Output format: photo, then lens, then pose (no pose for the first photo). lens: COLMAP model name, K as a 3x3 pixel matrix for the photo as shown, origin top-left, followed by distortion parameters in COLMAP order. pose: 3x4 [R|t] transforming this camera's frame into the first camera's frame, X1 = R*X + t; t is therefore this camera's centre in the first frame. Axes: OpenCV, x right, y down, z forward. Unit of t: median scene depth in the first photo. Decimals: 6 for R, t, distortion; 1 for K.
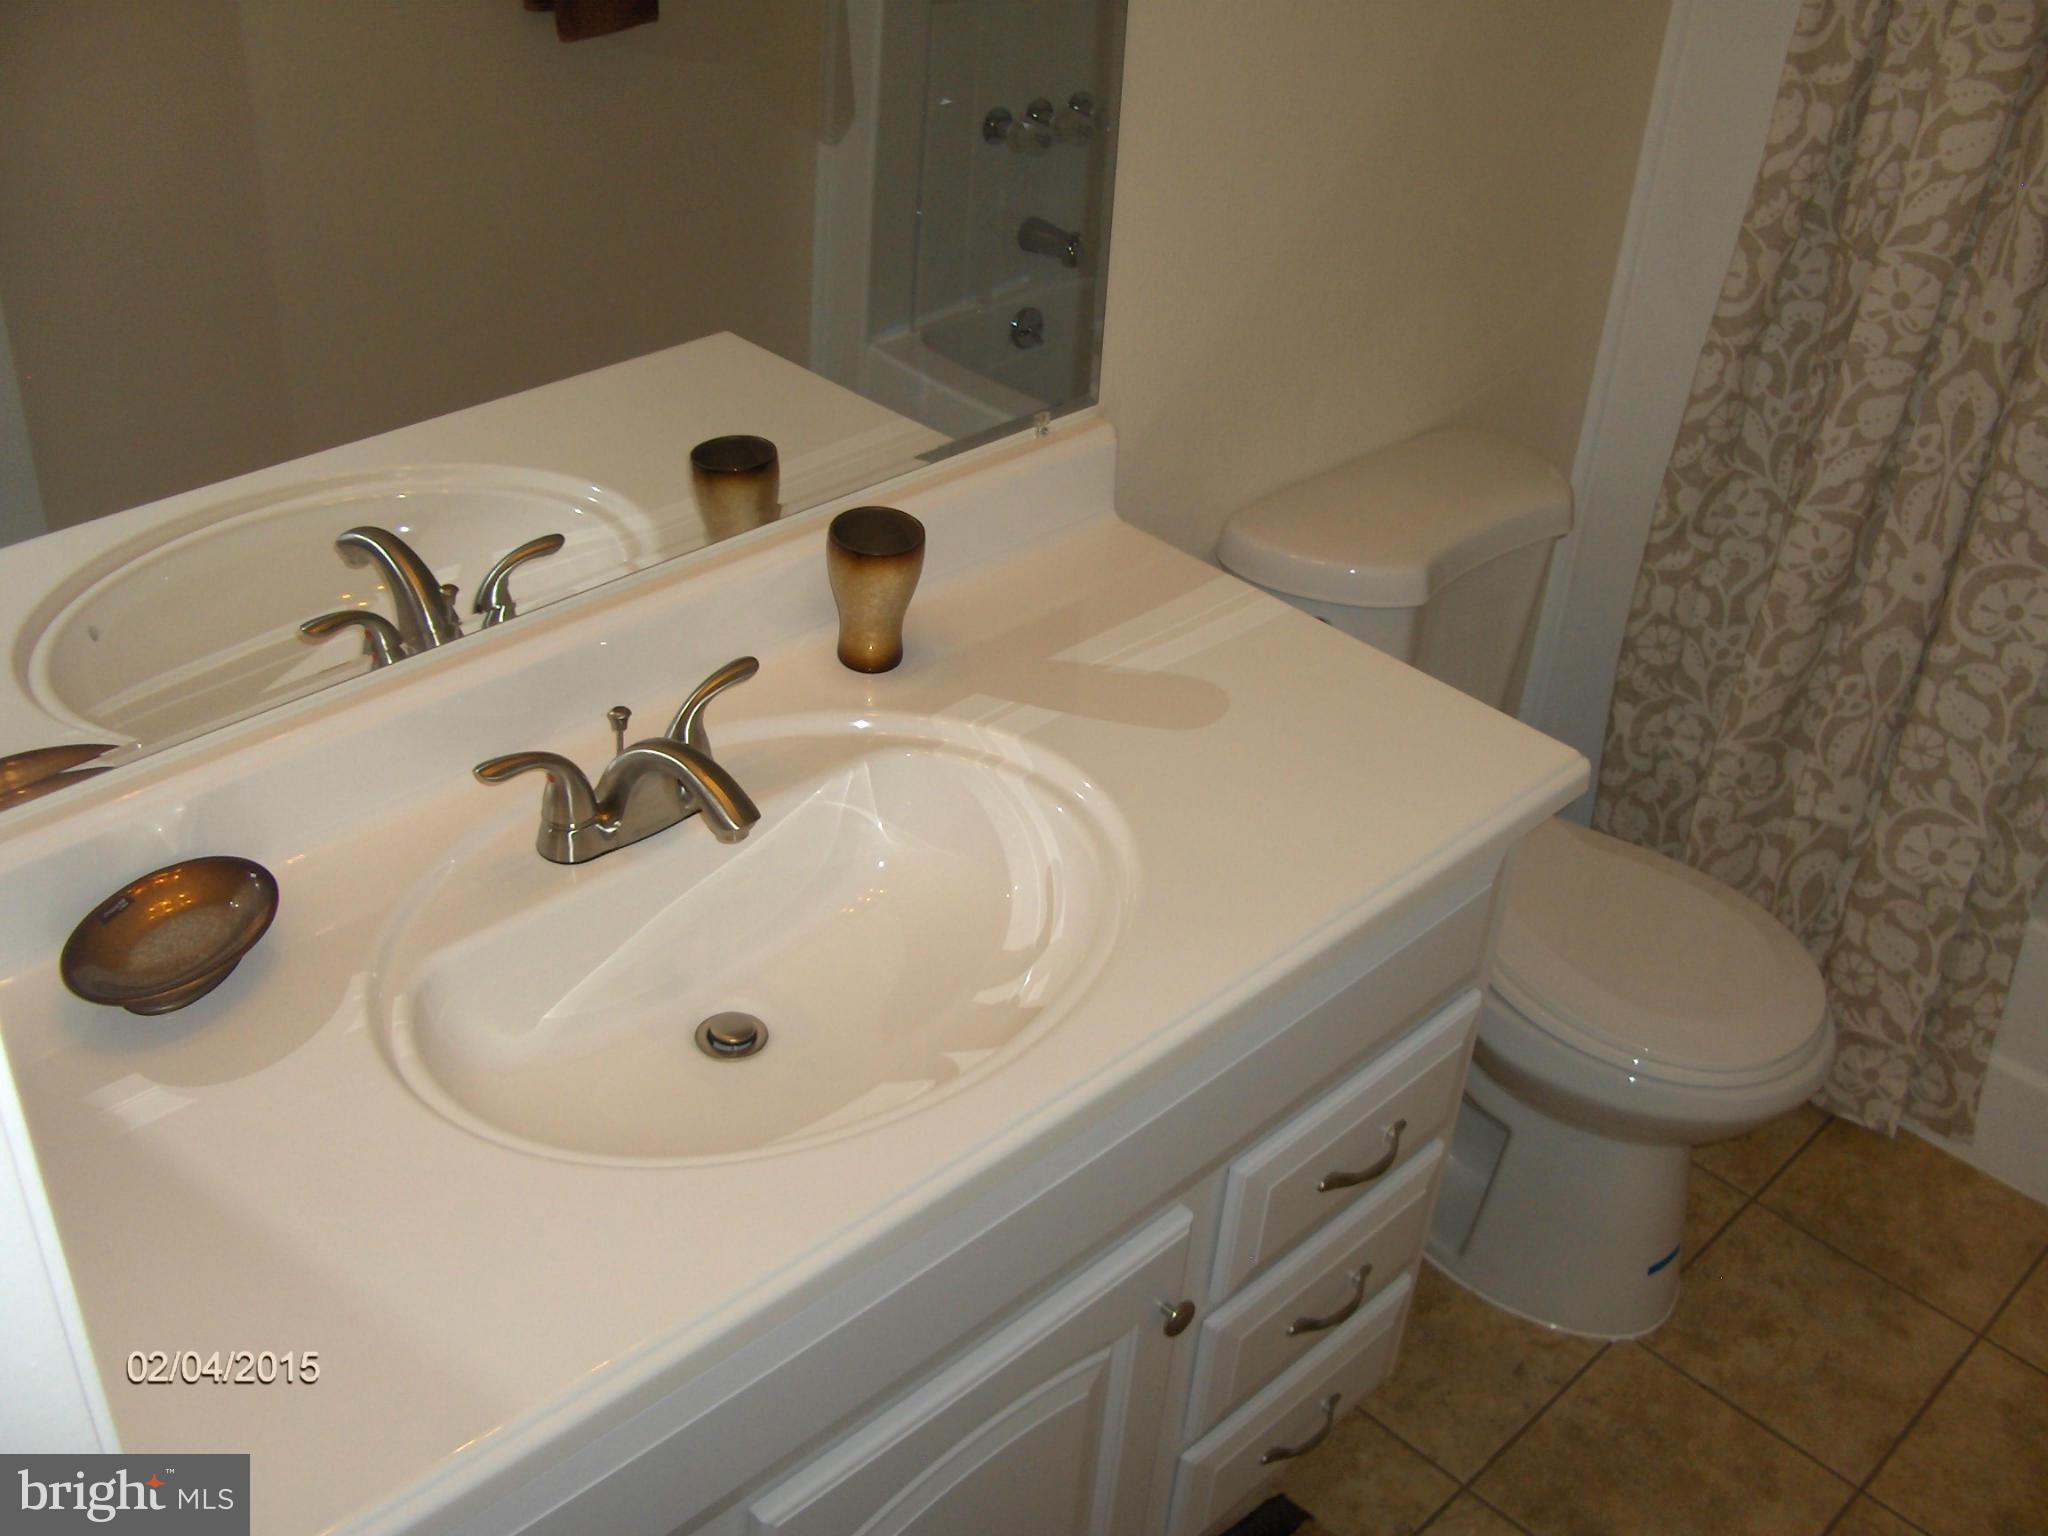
lens RADIAL K [[2107.7, 0, 1024.0], [0, 2107.7, 768.0], [0, 0, 1]] dist [-0.246850, 0.264585]
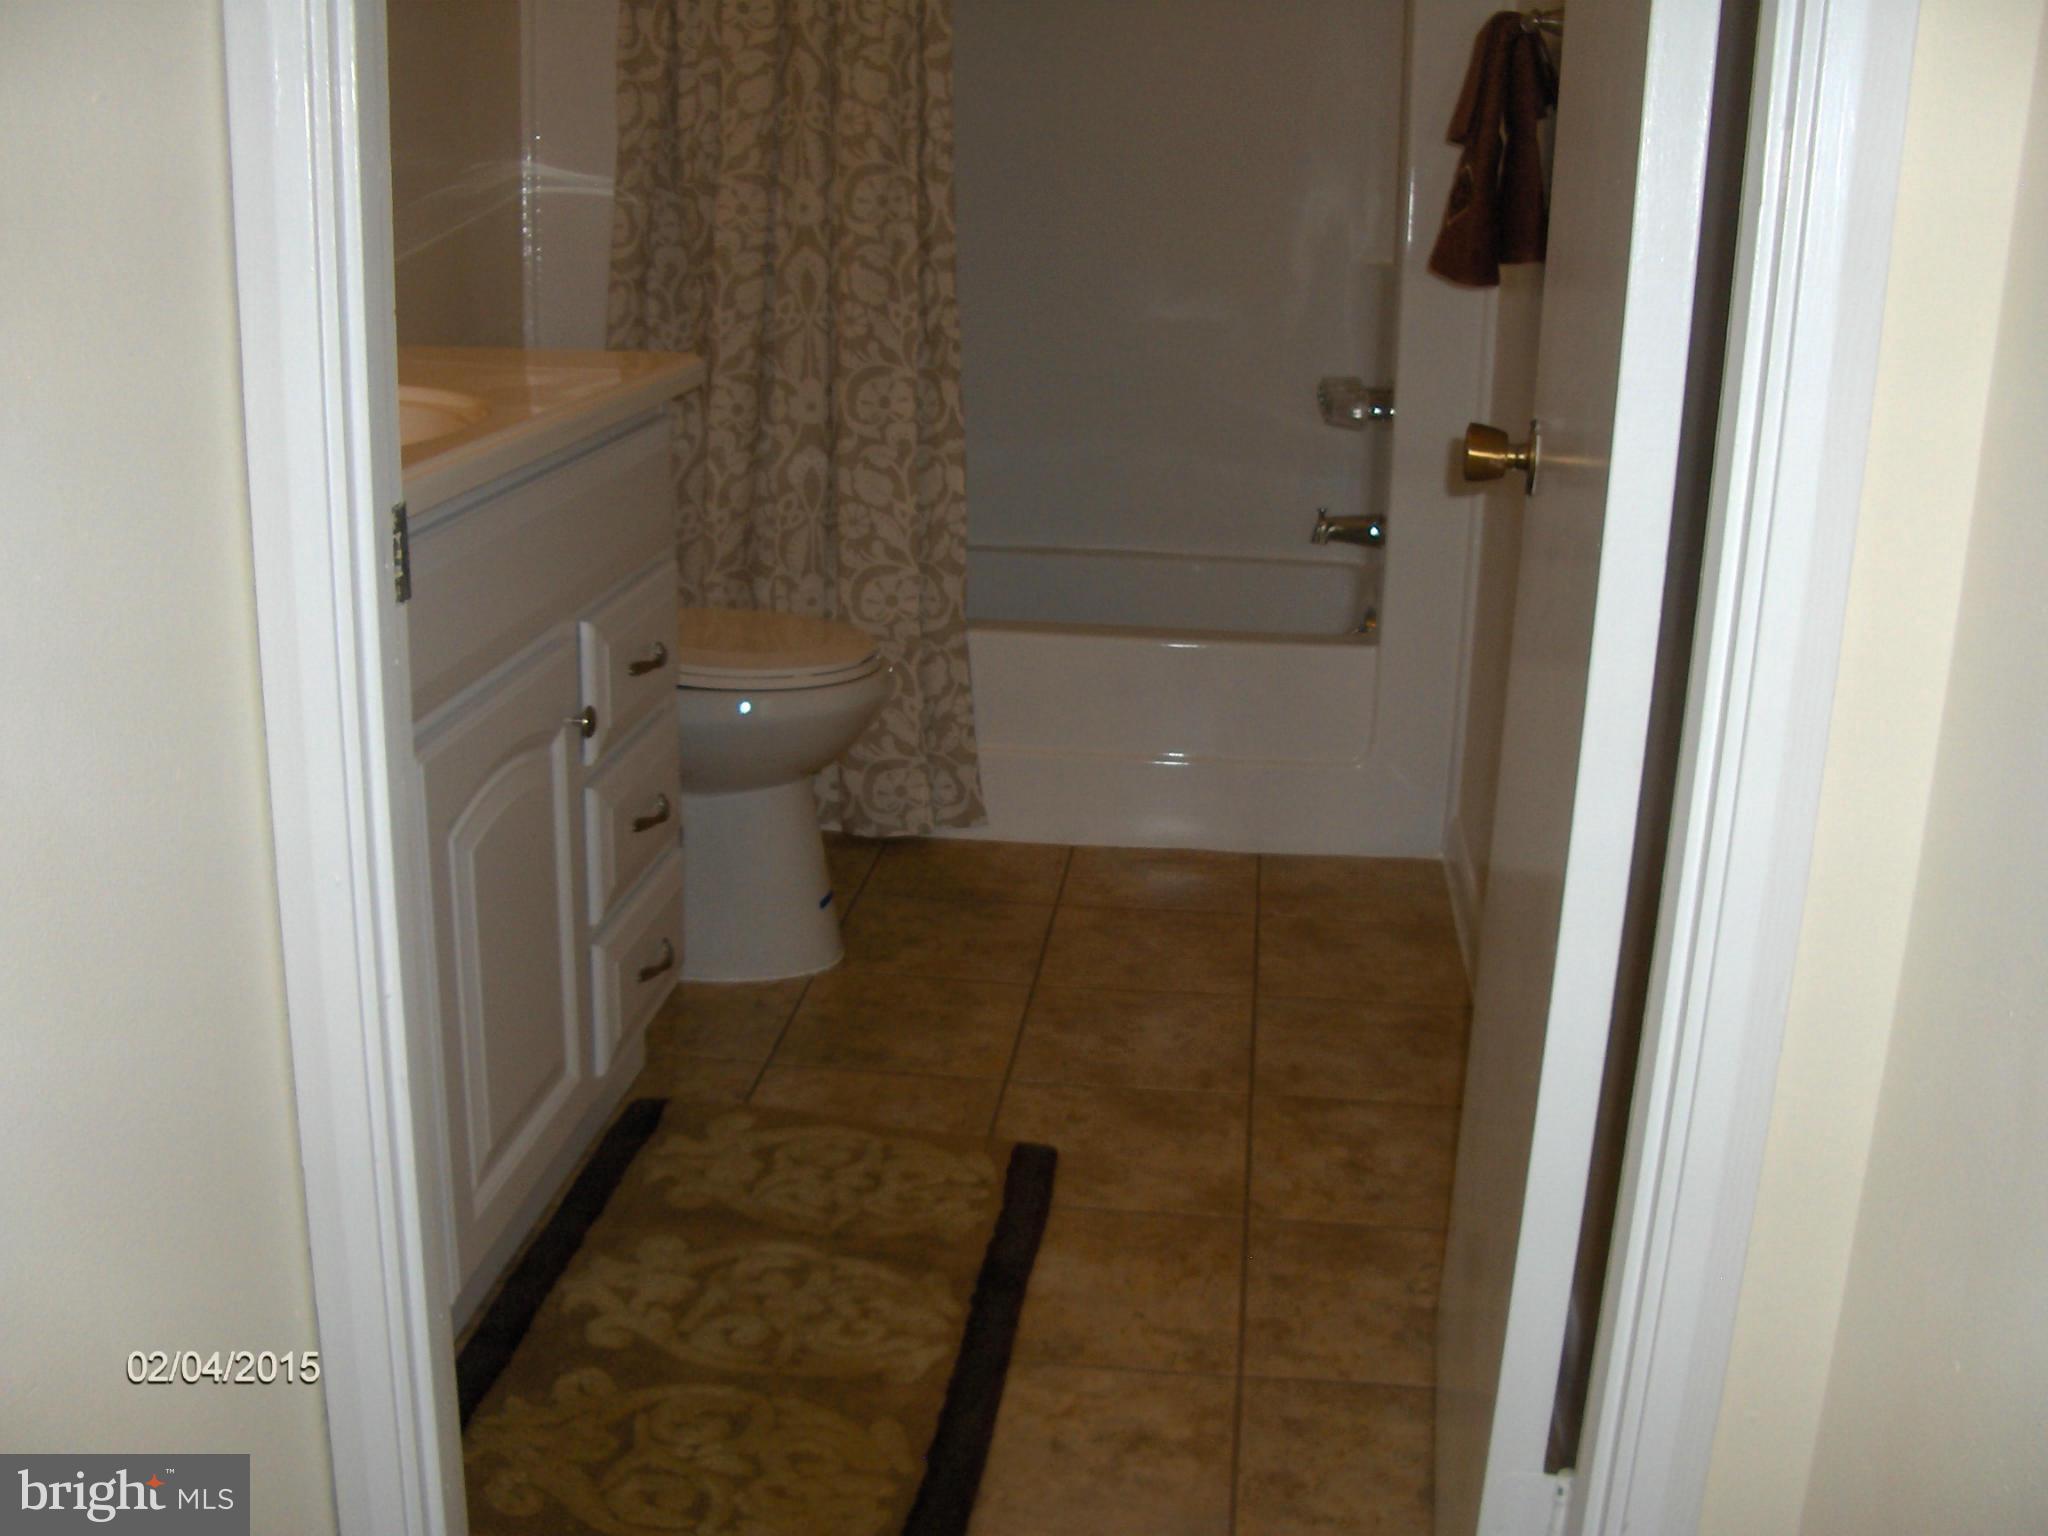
lens RADIAL K [[2093.9, 0, 1051.0], [0, 2093.9, 763.5], [0, 0, 1]] dist [-0.204313, 0.166847]
pose [[0.775416, -0.217047, 0.592976, -0.315221], [0.360556, 0.923120, -0.133598, 0.374875], [-0.518390, 0.317396, 0.794060, -0.117896]]
